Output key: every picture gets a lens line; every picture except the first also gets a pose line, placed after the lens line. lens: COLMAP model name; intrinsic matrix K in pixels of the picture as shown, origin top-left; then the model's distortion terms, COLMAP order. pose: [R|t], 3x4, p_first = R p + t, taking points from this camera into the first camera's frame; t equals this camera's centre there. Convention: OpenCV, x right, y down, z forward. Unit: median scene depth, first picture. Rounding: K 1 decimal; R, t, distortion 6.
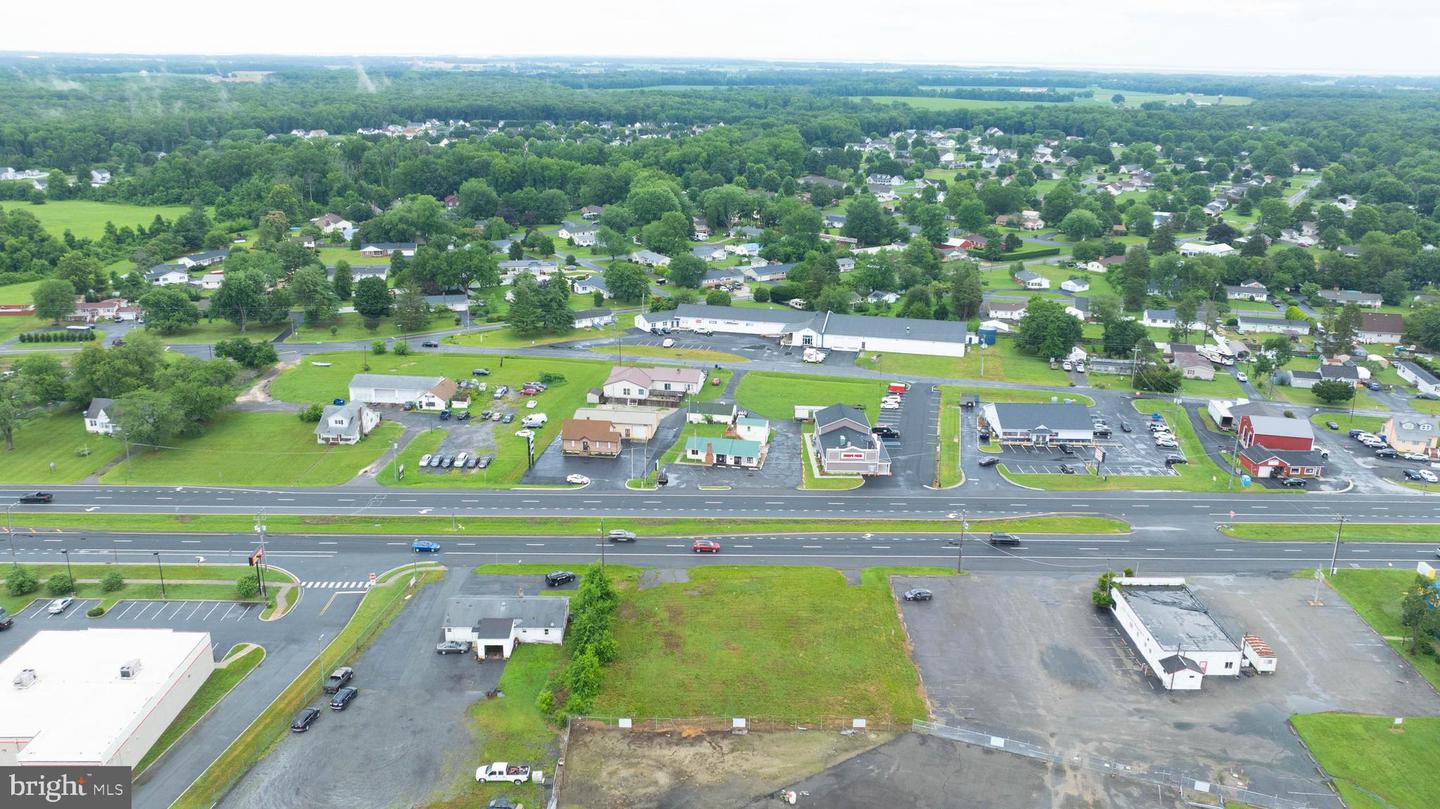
lens RADIAL K [[1100.9, 0, 718.5], [0, 1100.9, 399.8], [0, 0, 1]] dist [-0.035091, 0.032452]
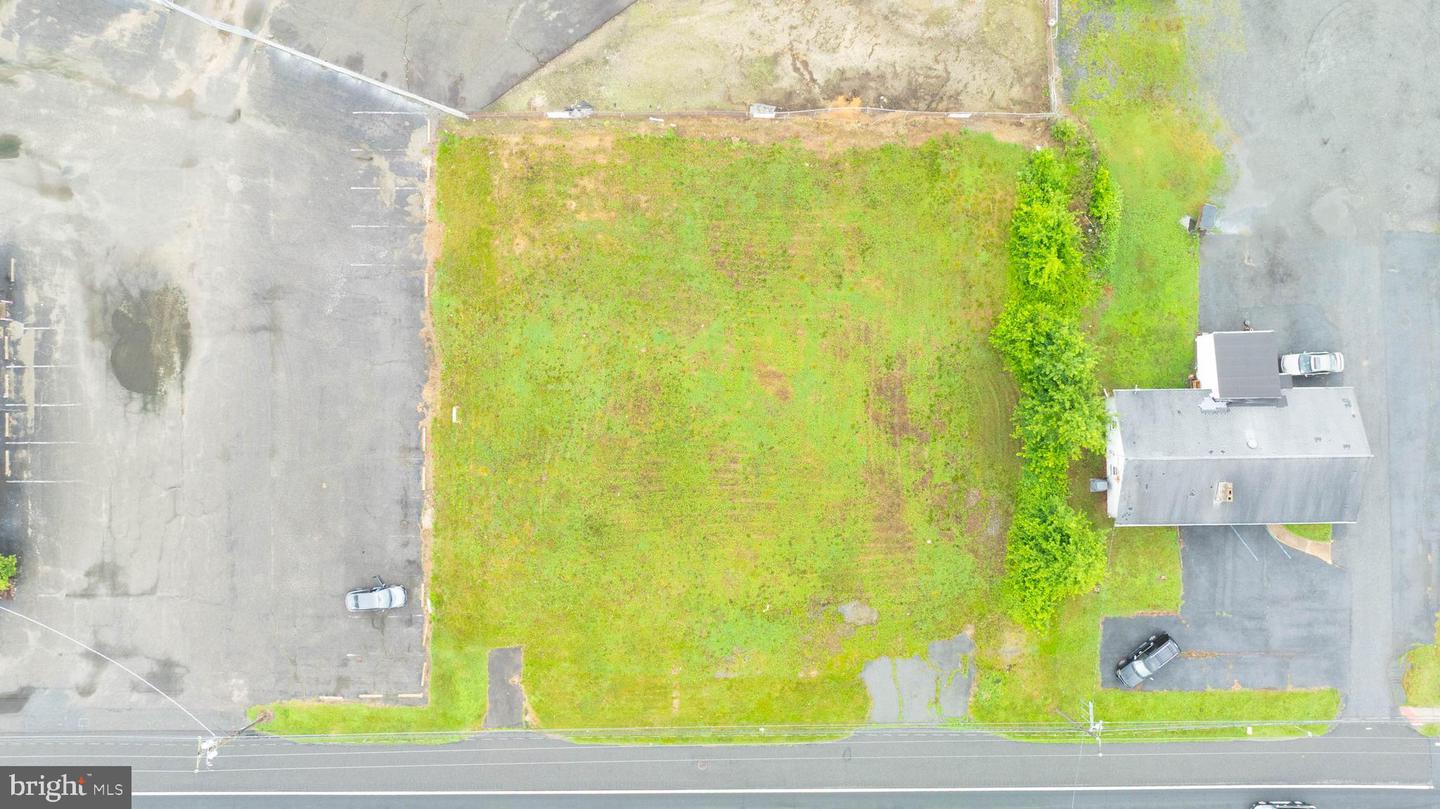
lens RADIAL K [[1100.9, 0, 720.5], [0, 1100.9, 400.6], [0, 0, 1]] dist [-0.035091, 0.032452]
pose [[-0.999986, 0.003808, -0.003791, 0.038593], [-0.004739, -0.292551, 0.956238, -0.263660], [0.002532, 0.956242, 0.292565, 0.836181]]
